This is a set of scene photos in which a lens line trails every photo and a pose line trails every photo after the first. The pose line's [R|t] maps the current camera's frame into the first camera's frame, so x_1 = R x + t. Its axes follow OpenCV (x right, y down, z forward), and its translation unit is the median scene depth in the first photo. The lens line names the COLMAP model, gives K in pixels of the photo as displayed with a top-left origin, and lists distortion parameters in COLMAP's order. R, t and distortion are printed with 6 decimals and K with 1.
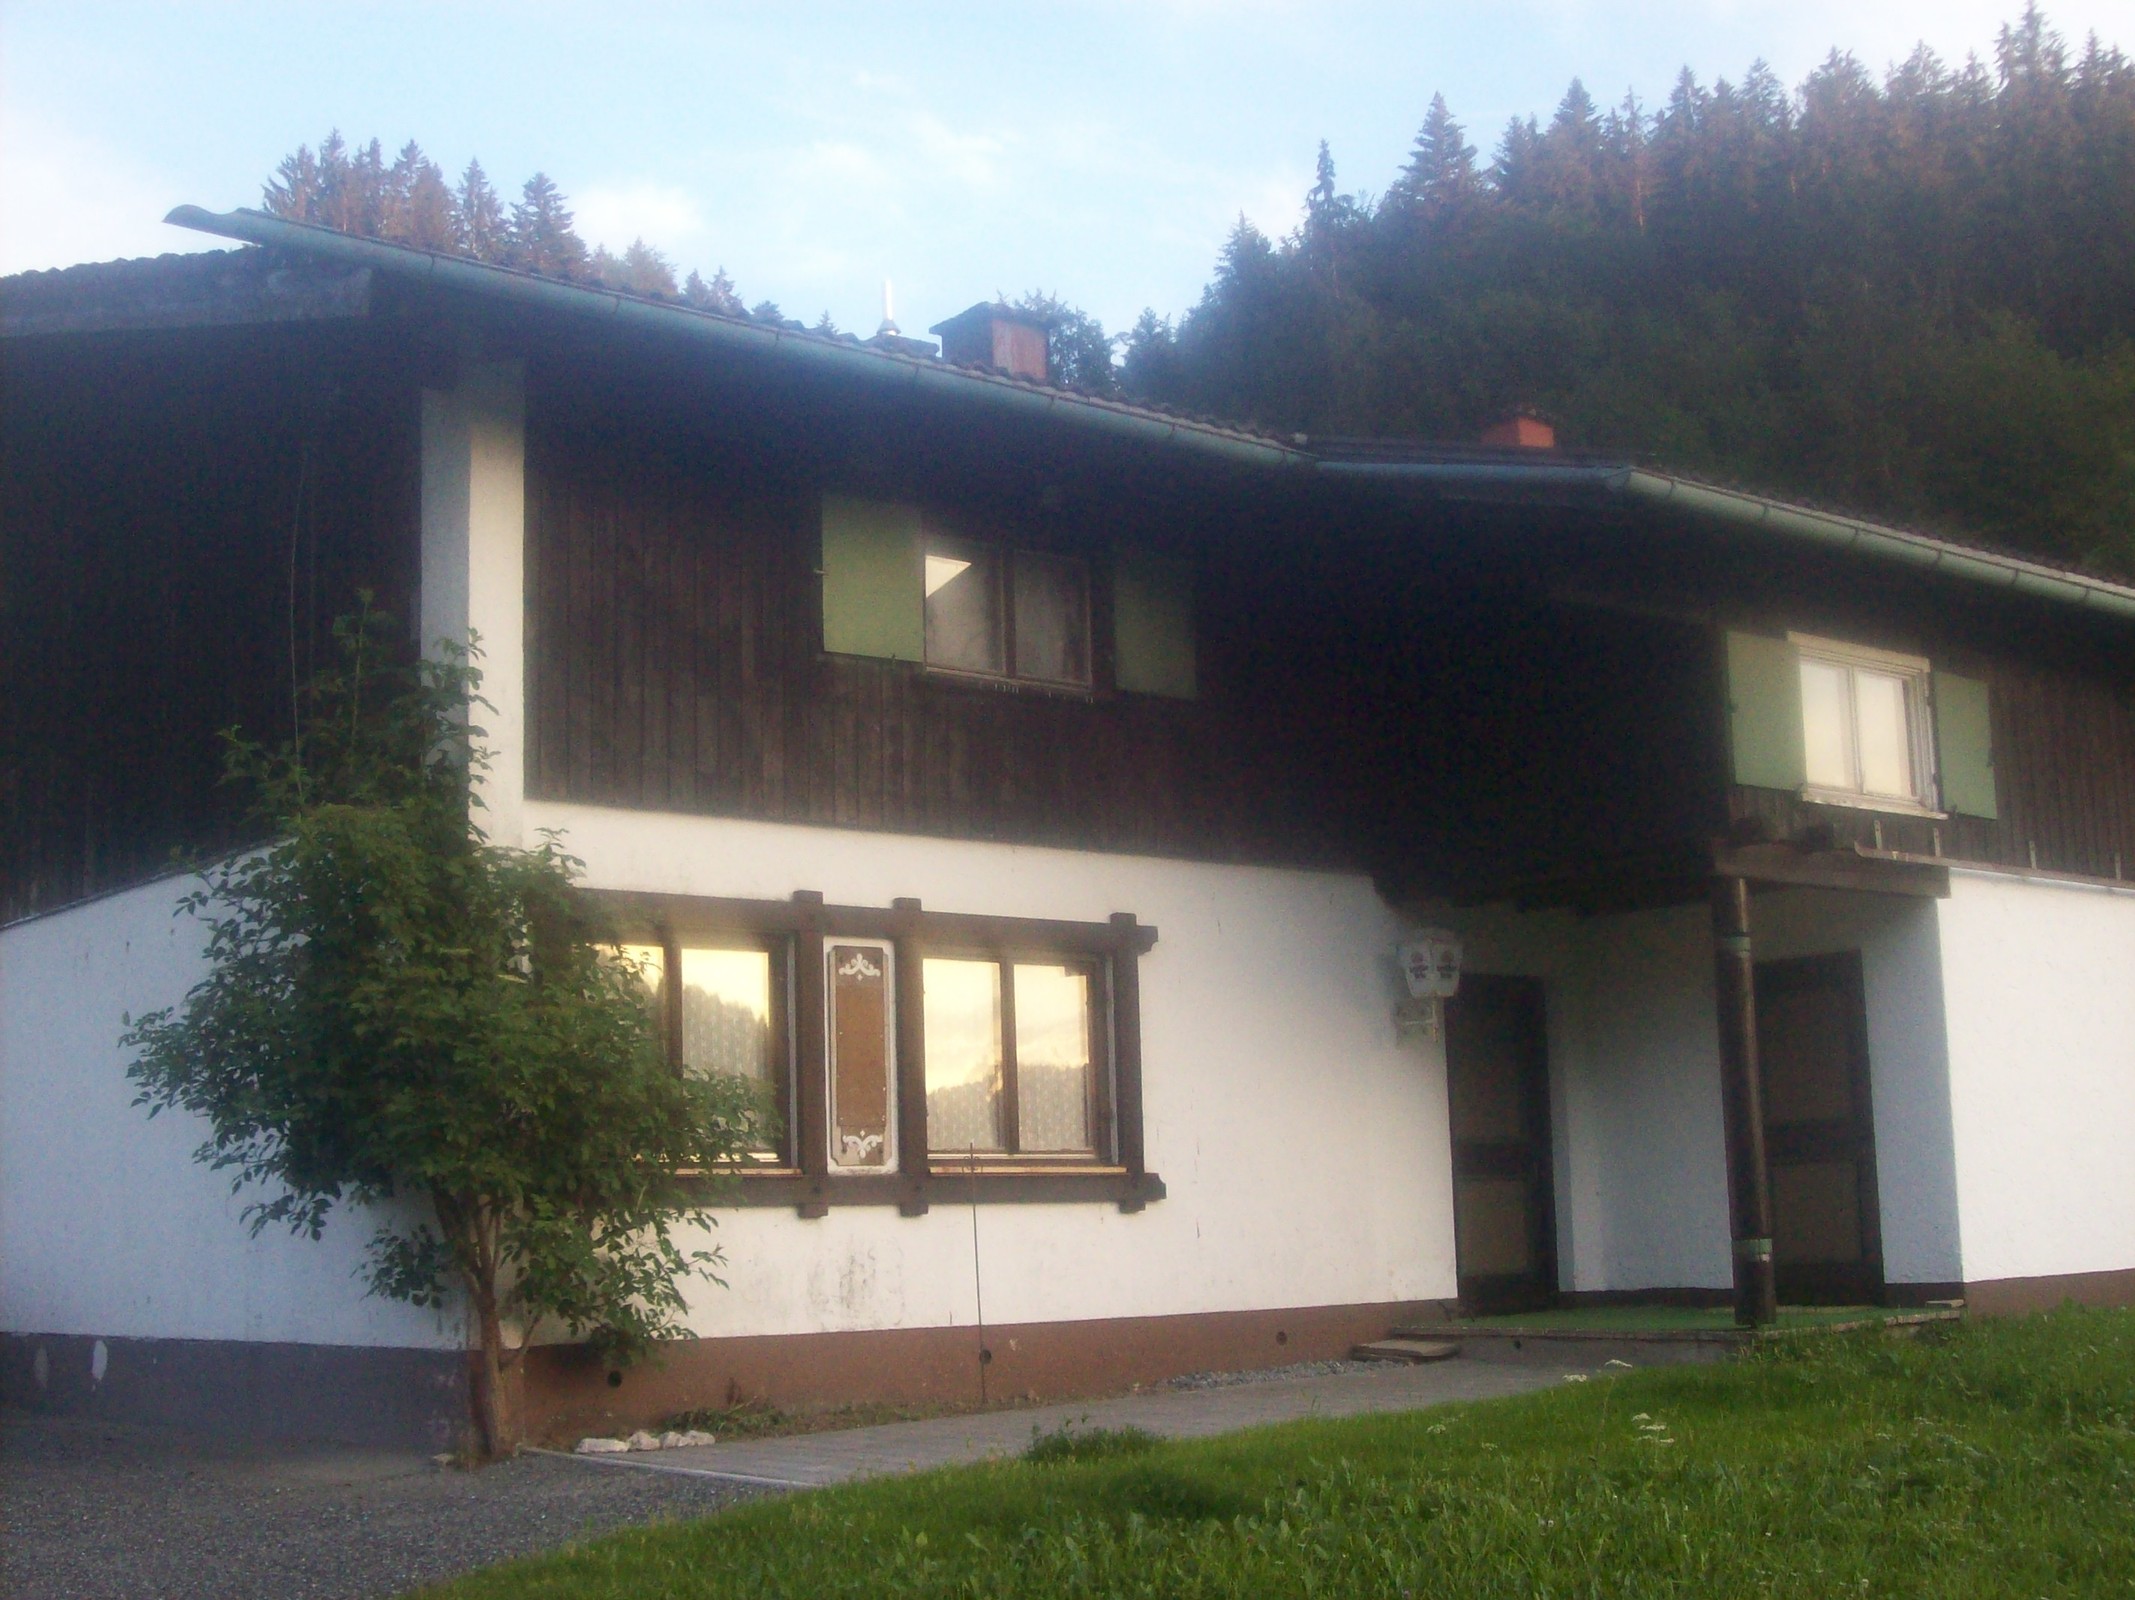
lens RADIAL K [[2761.0, 0, 1067.5], [0, 2761.0, 800.0], [0, 0, 1]] dist [-0.003678, -0.489023]
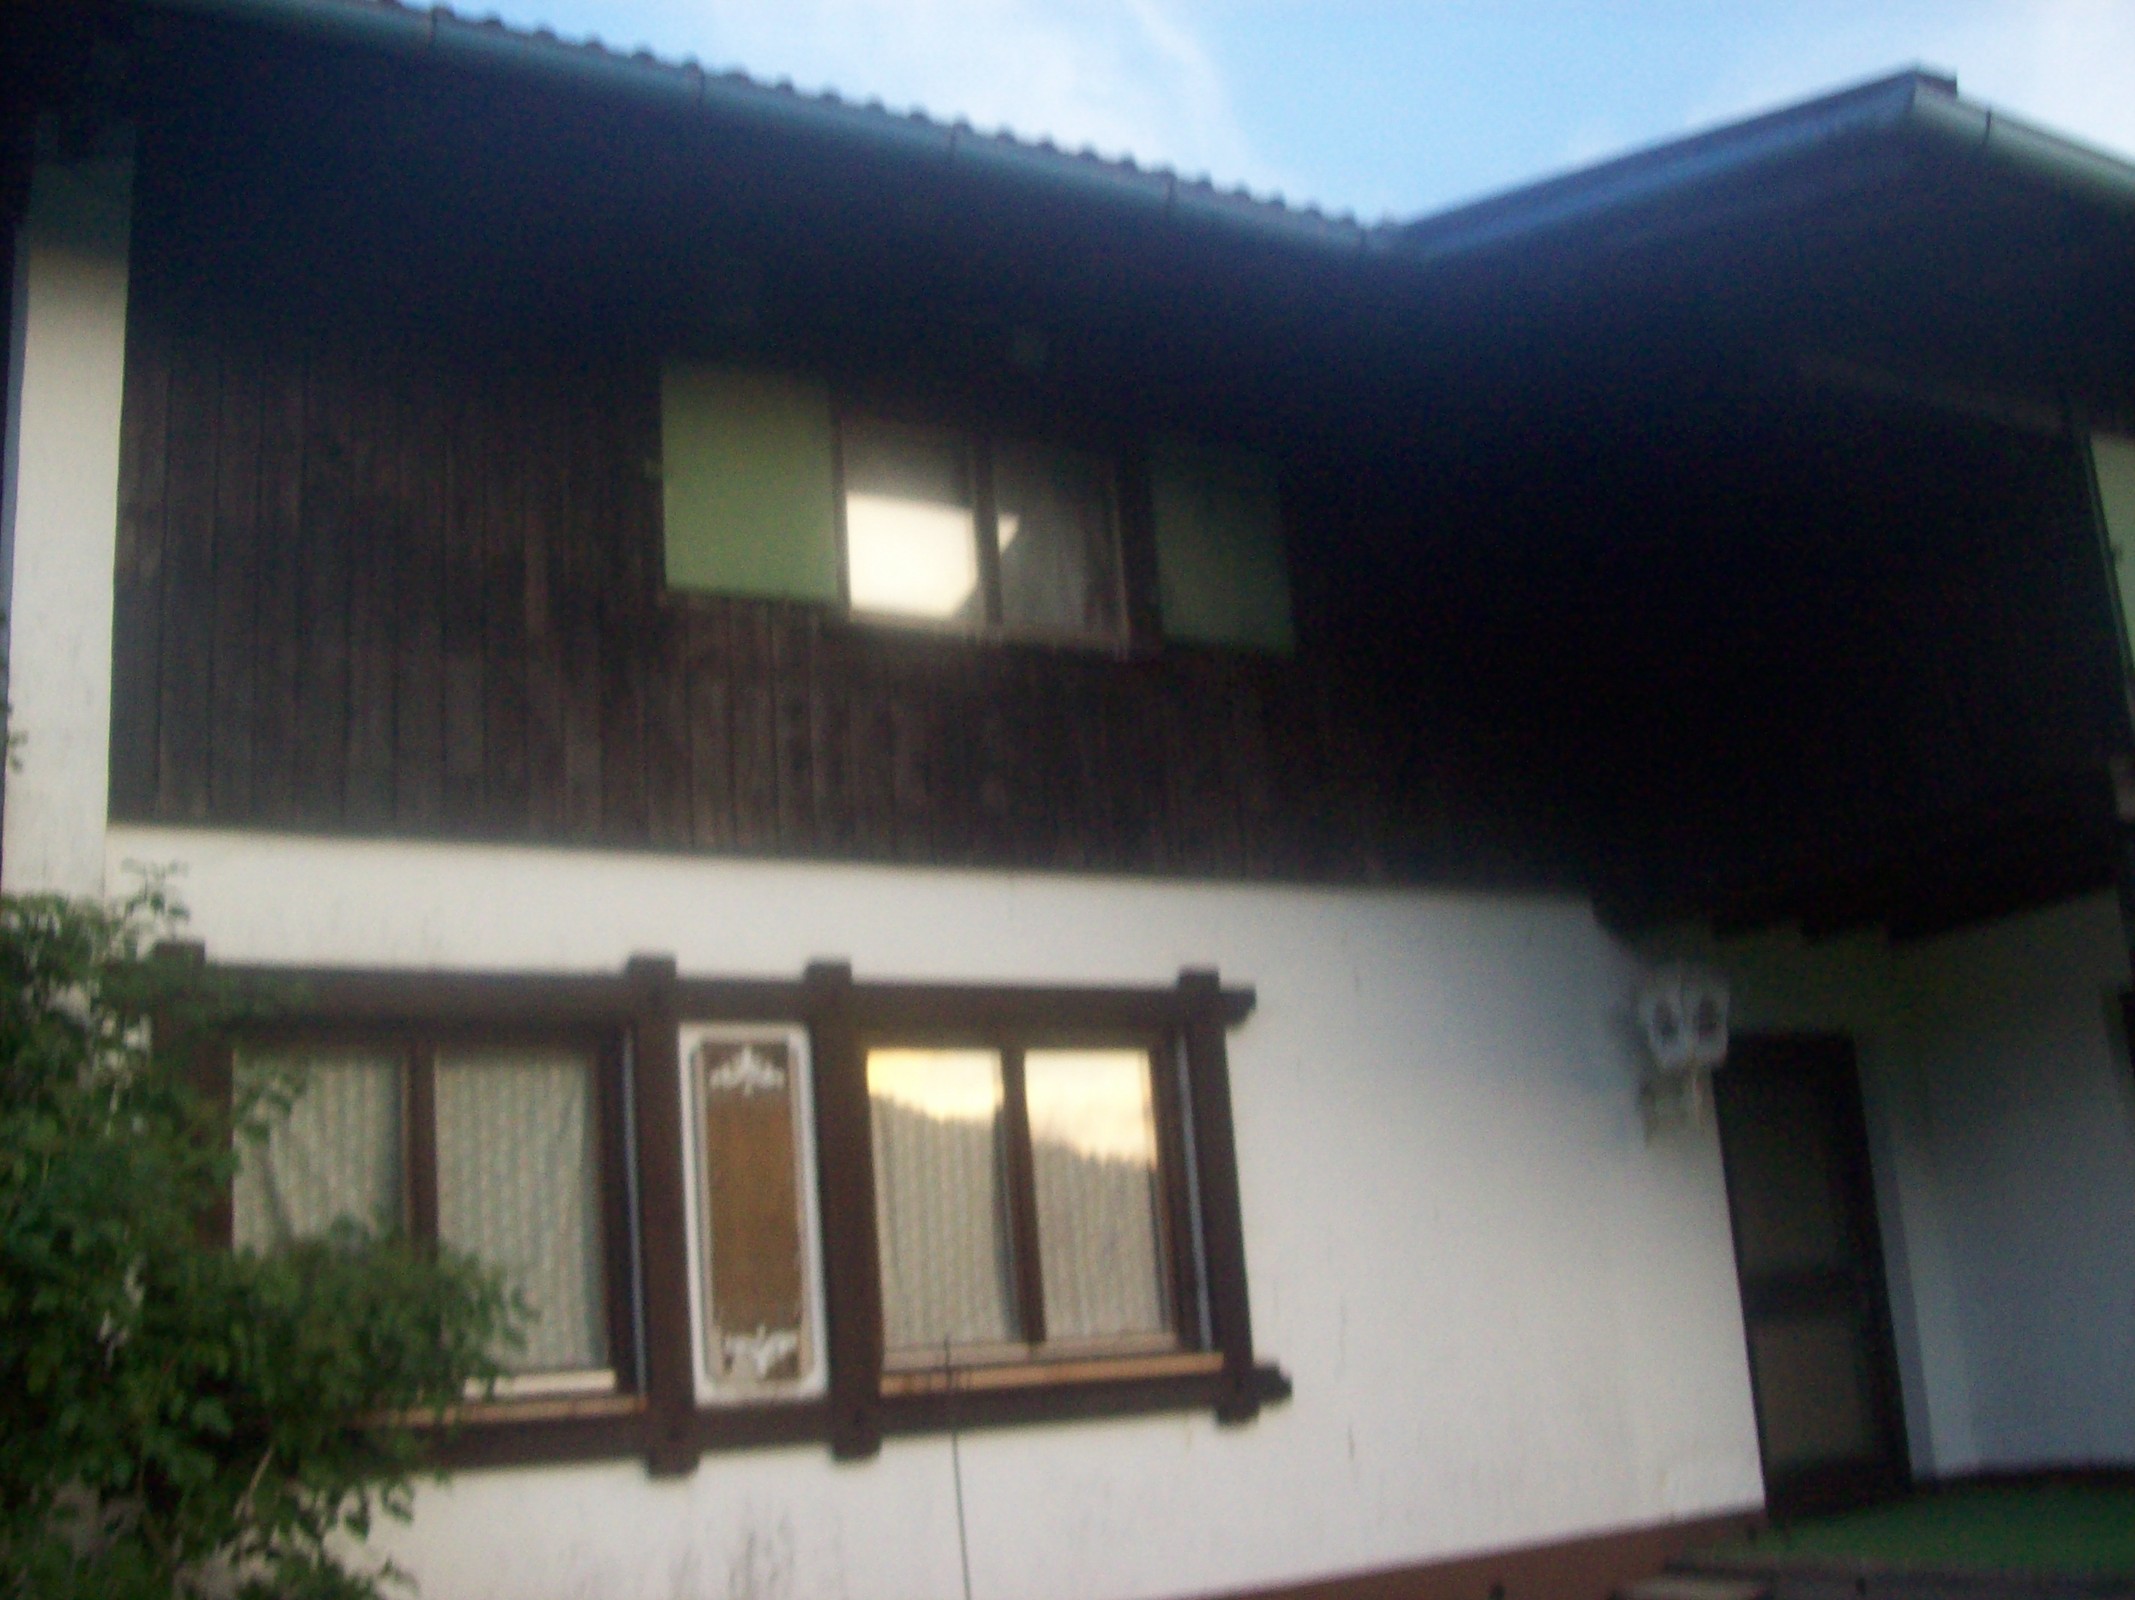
lens RADIAL K [[2223.4, 0, 1067.5], [0, 2223.4, 800.0], [0, 0, 1]] dist [-0.091264, 0.007977]
pose [[0.984339, -0.082538, -0.155769, 0.072581], [0.071309, 0.994527, -0.076358, 0.037518], [0.161219, 0.064055, 0.984838, 0.442732]]
